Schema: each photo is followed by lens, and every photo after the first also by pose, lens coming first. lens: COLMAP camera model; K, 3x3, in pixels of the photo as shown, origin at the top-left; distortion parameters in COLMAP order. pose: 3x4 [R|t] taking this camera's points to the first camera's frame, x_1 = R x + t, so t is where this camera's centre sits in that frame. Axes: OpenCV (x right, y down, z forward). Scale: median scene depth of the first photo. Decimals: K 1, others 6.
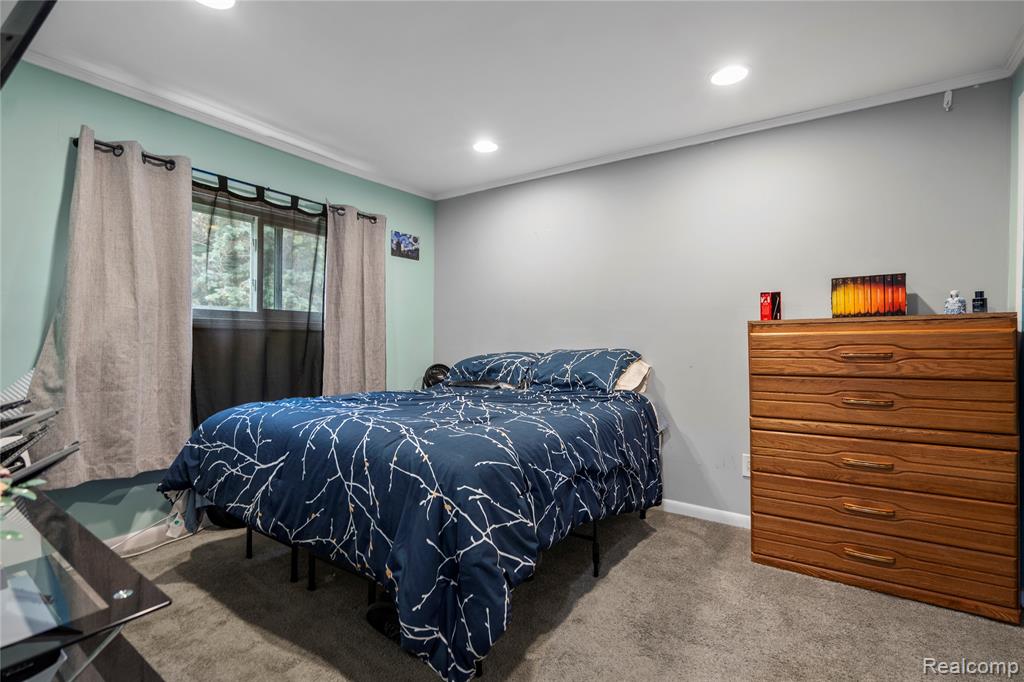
lens RADIAL K [[466.4, 0, 509.0], [0, 466.4, 330.2], [0, 0, 1]] dist [-0.002343, 0.001134]
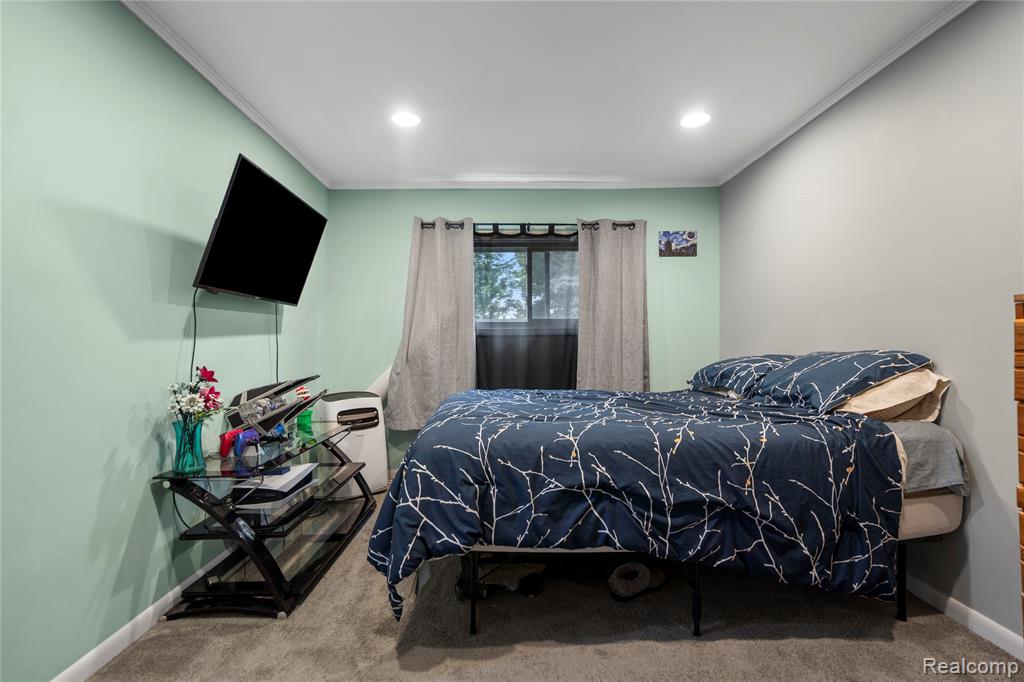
lens RADIAL K [[459.1, 0, 509.8], [0, 459.1, 343.0], [0, 0, 1]] dist [-0.002306, 0.000729]
pose [[0.599938, -0.012679, -0.799946, 0.442974], [0.030204, 0.999521, 0.006811, 0.009350], [0.799476, -0.028248, 0.600033, 0.202759]]
